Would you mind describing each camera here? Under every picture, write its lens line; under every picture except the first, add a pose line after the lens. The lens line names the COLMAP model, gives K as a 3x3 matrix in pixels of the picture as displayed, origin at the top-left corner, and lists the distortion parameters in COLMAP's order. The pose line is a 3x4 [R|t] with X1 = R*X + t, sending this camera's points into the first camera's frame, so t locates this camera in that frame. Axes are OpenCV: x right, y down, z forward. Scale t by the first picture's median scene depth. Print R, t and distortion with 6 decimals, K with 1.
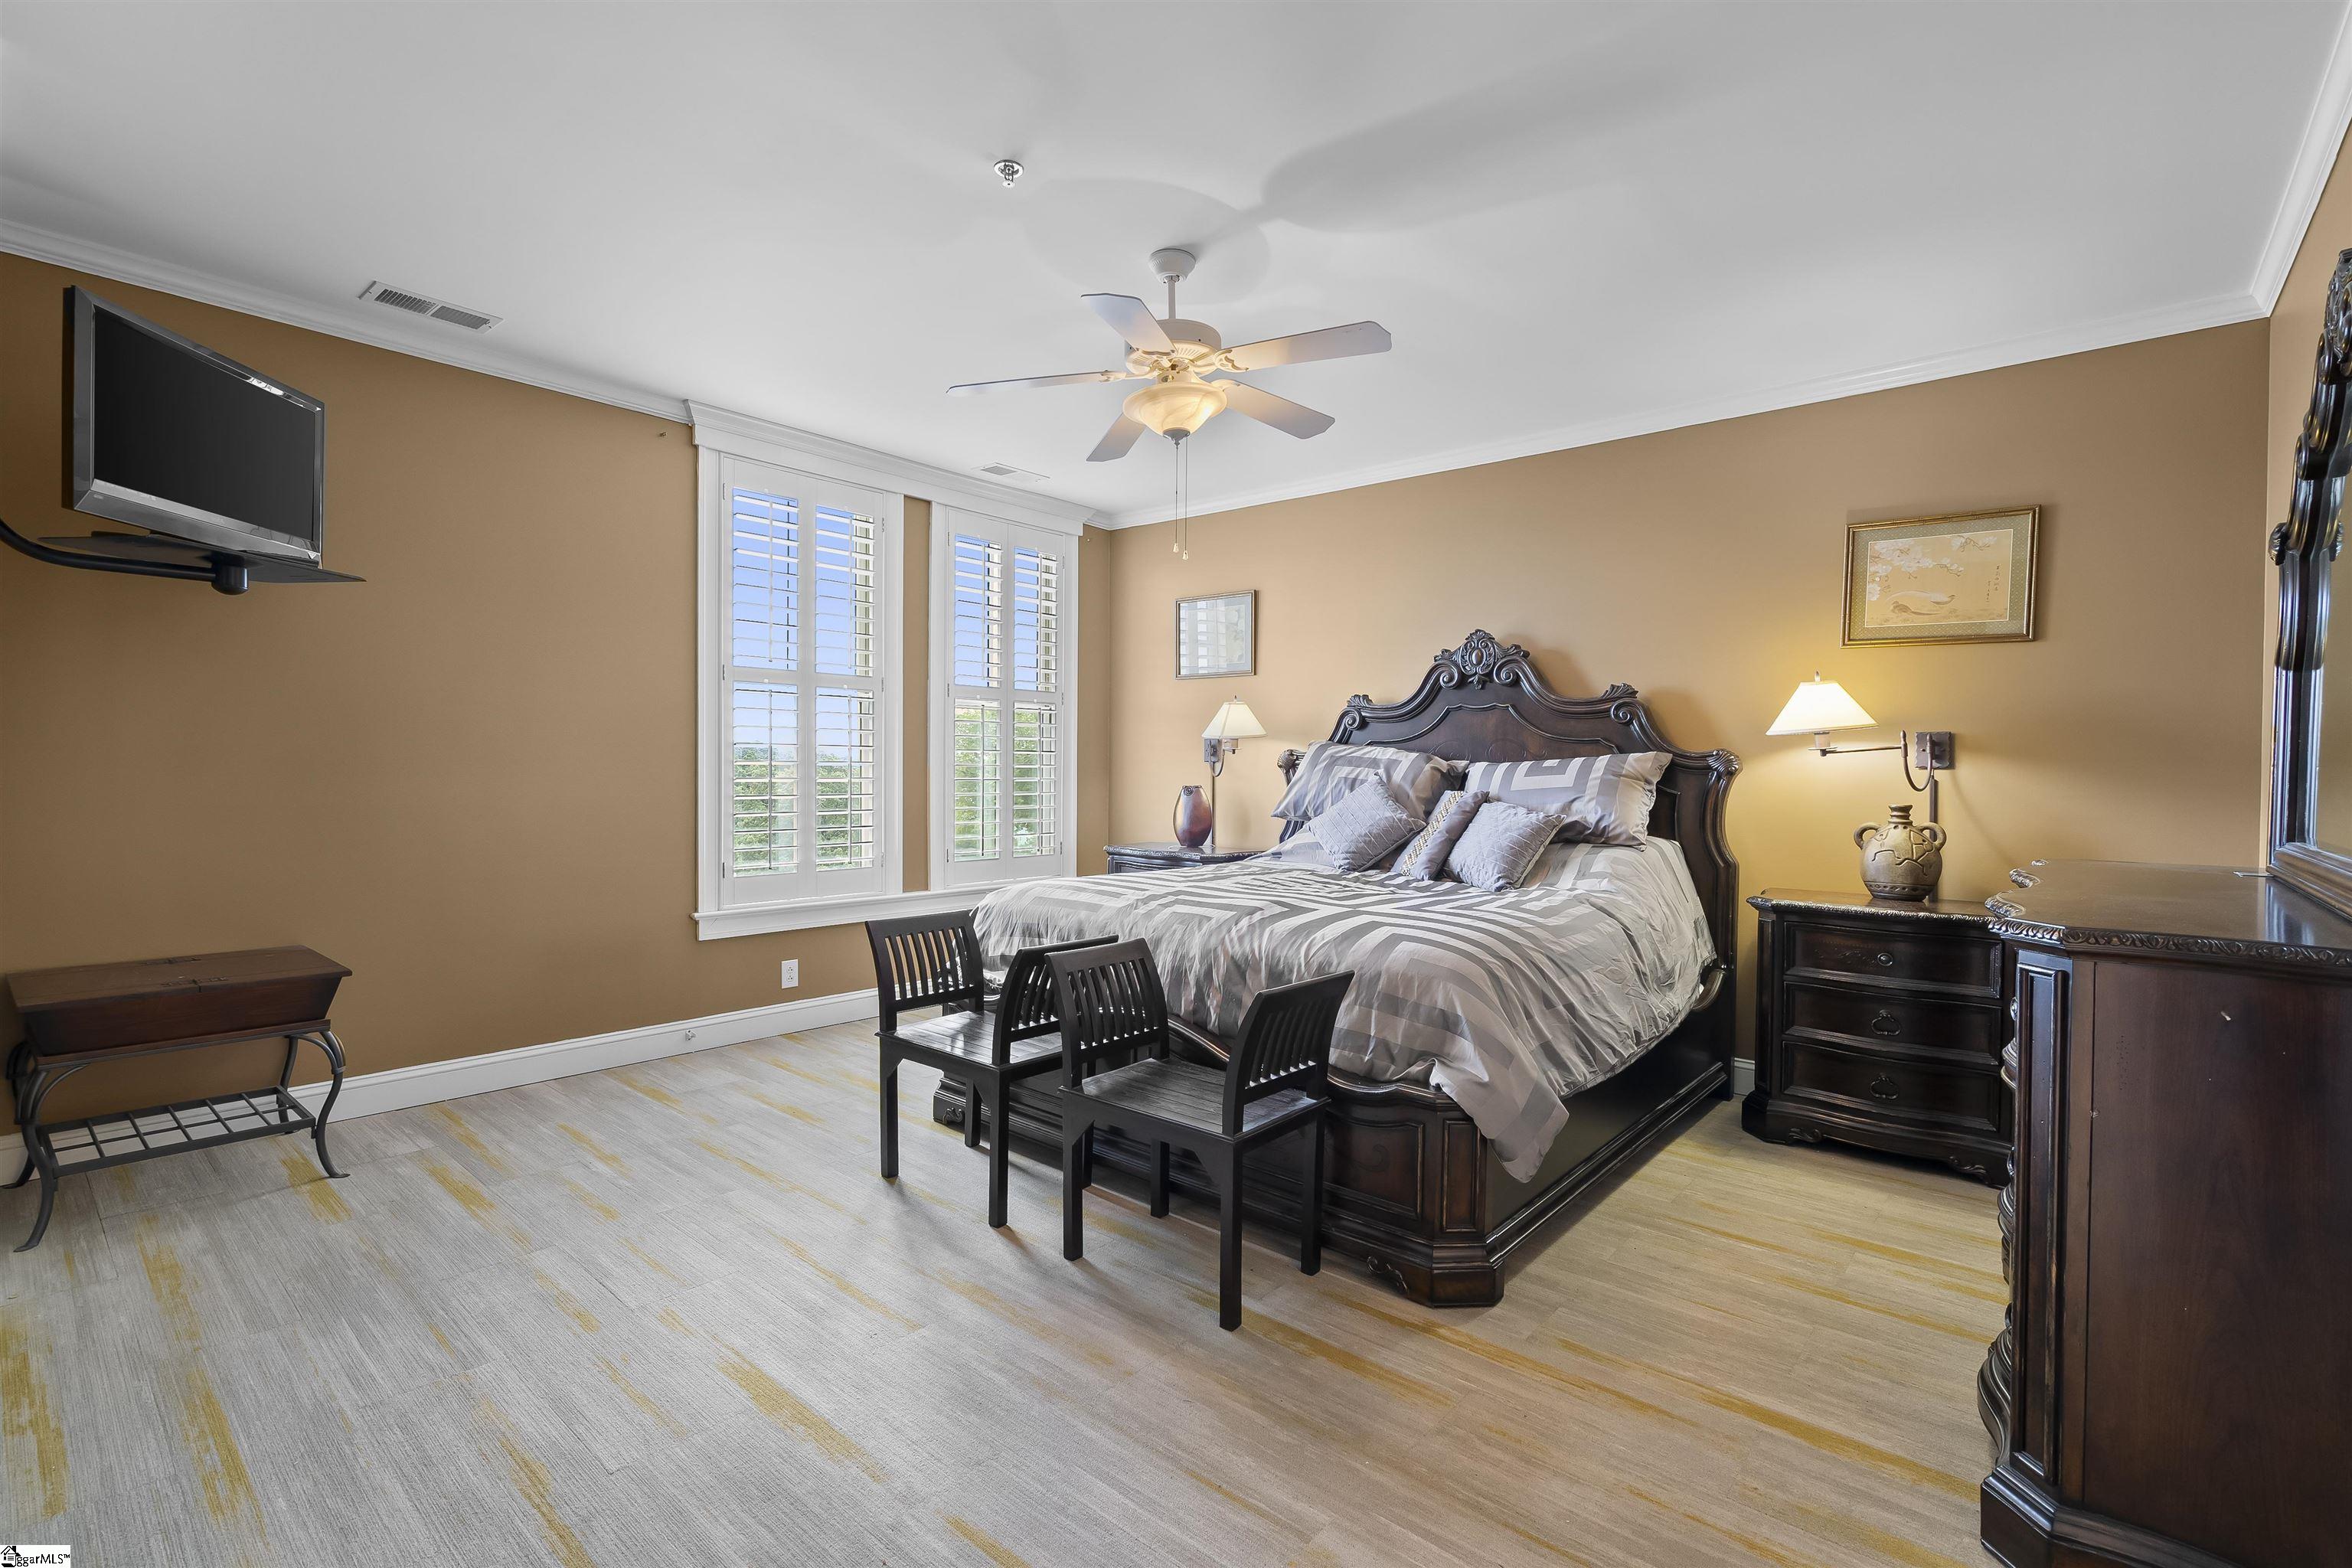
lens RADIAL K [[1064.1, 0, 1176.0], [0, 1064.1, 784.0], [0, 0, 1]] dist [-0.000169, -0.000289]
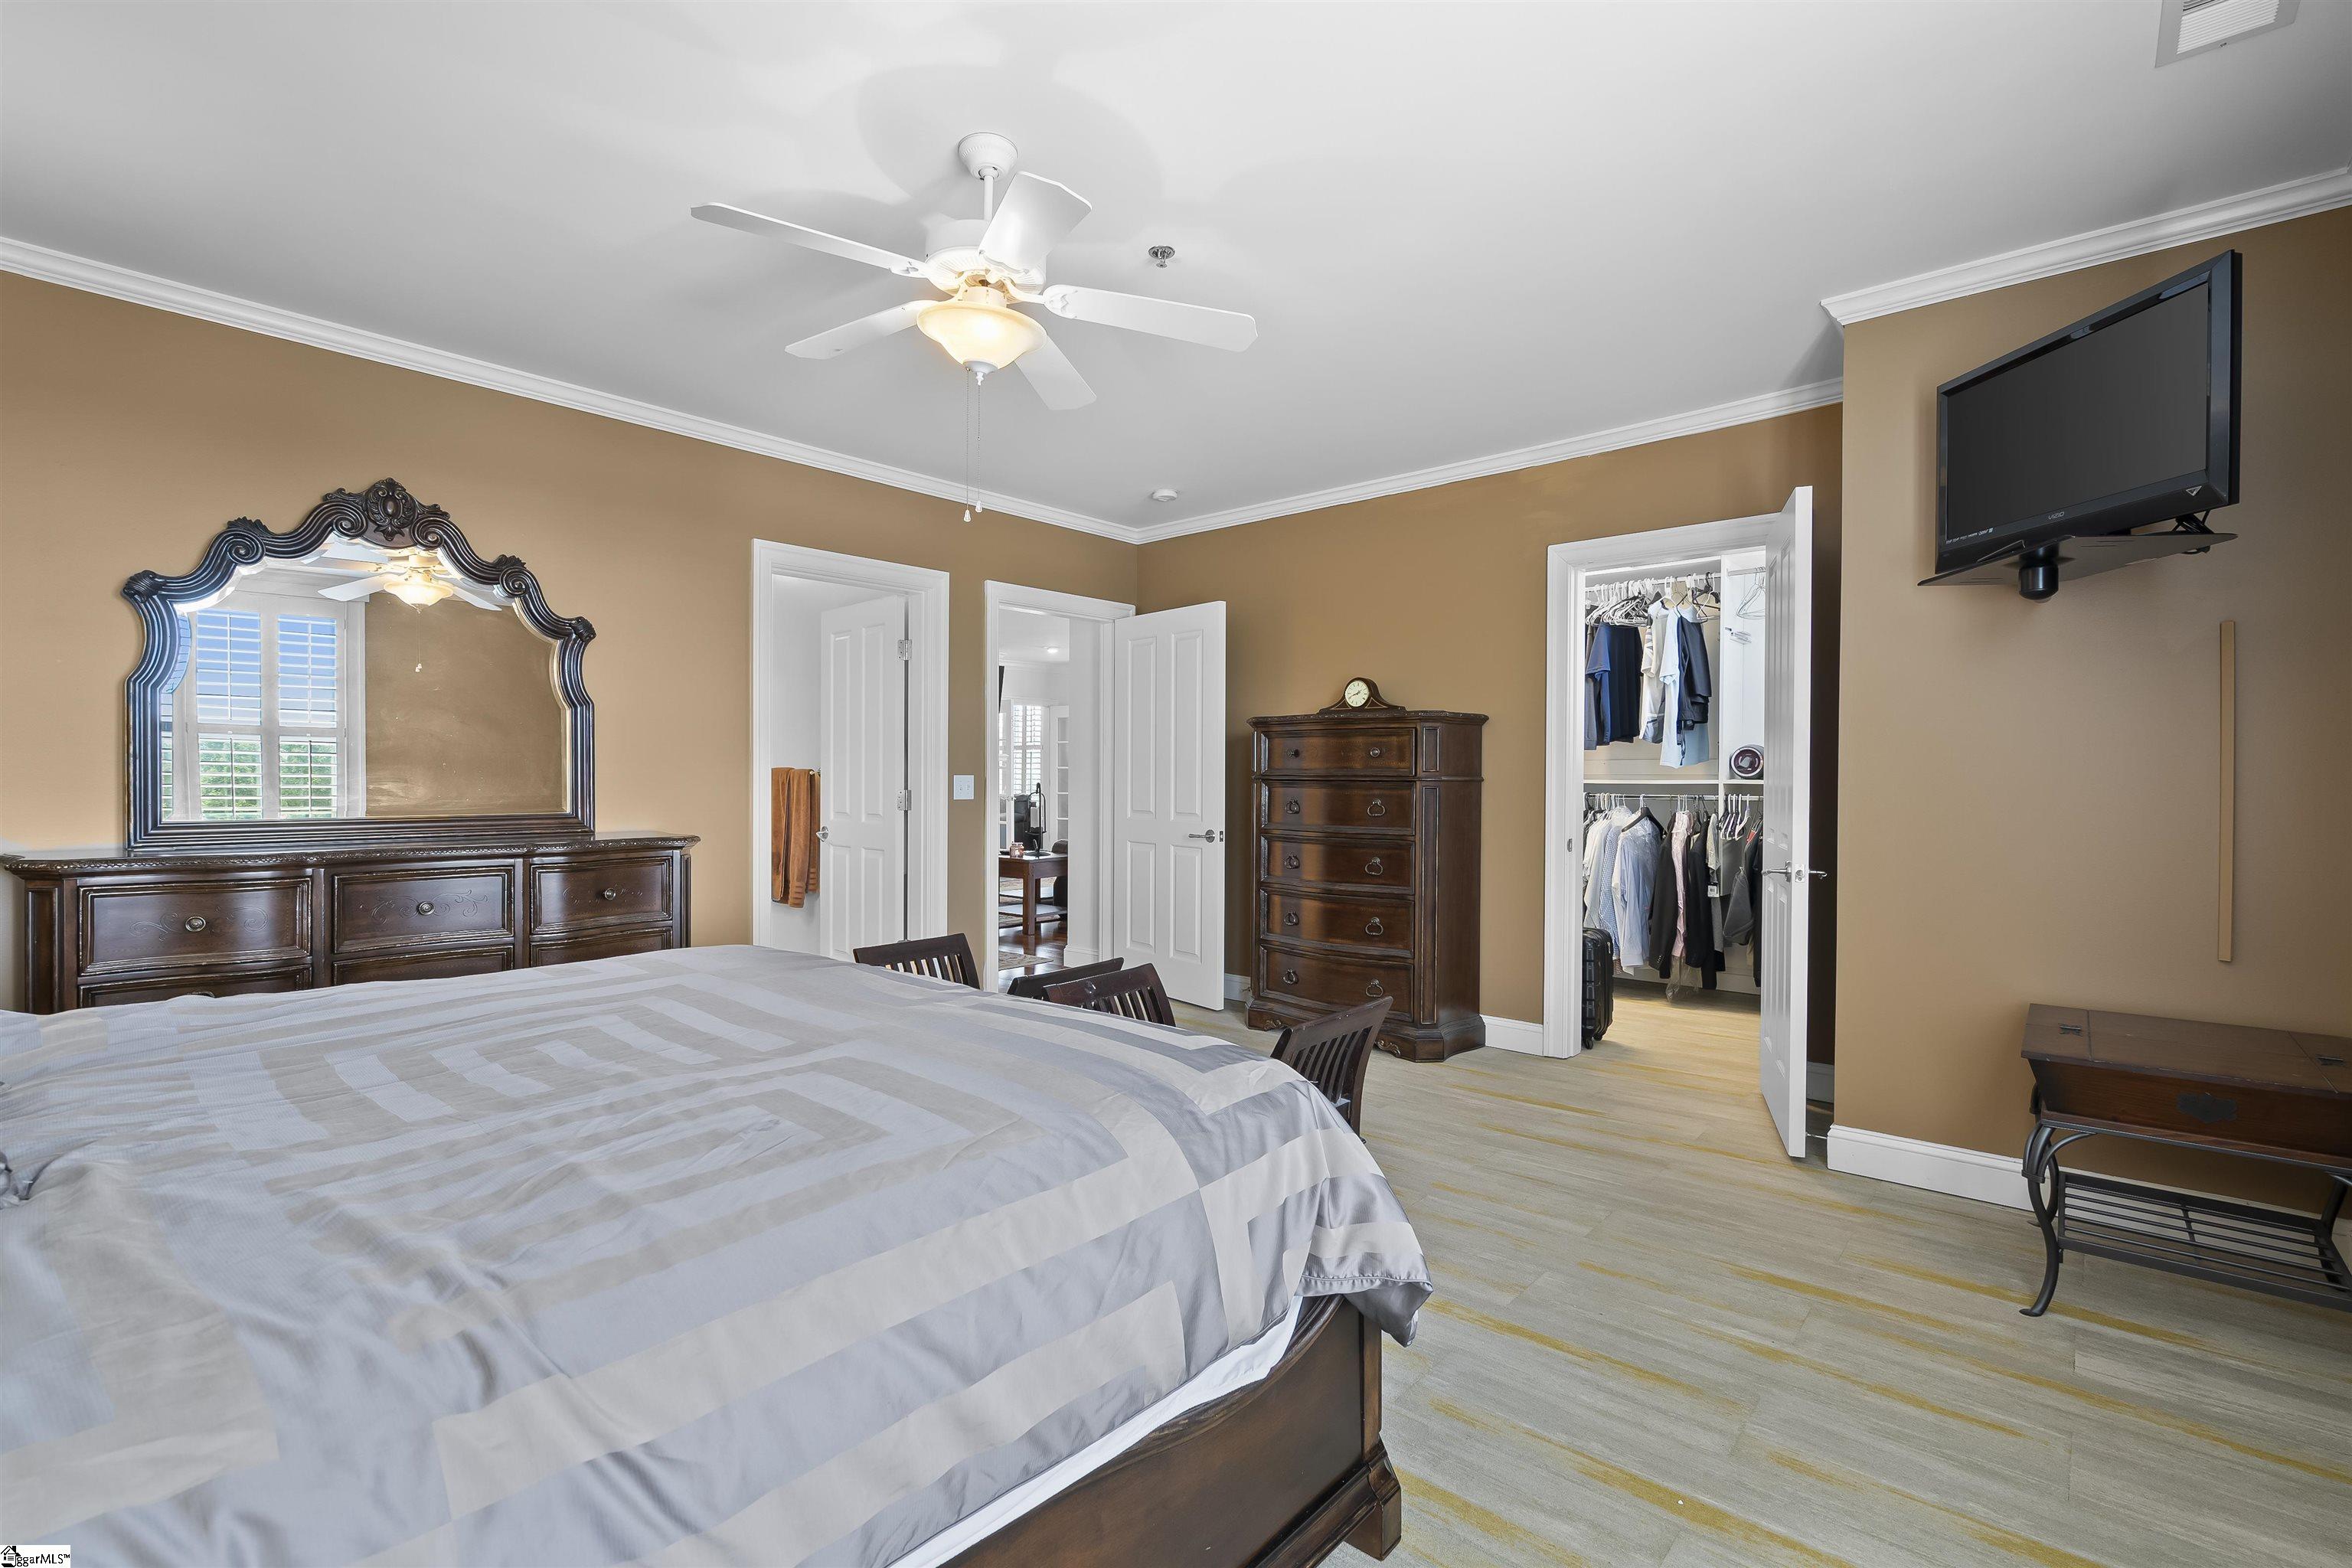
lens RADIAL K [[1064.1, 0, 1176.0], [0, 1064.1, 784.0], [0, 0, 1]] dist [-0.000169, -0.000289]
pose [[-0.999866, -0.010556, 0.012544, -0.160570], [-0.010227, 0.999609, 0.026032, -0.037879], [-0.012814, 0.025901, -0.999582, 1.820823]]
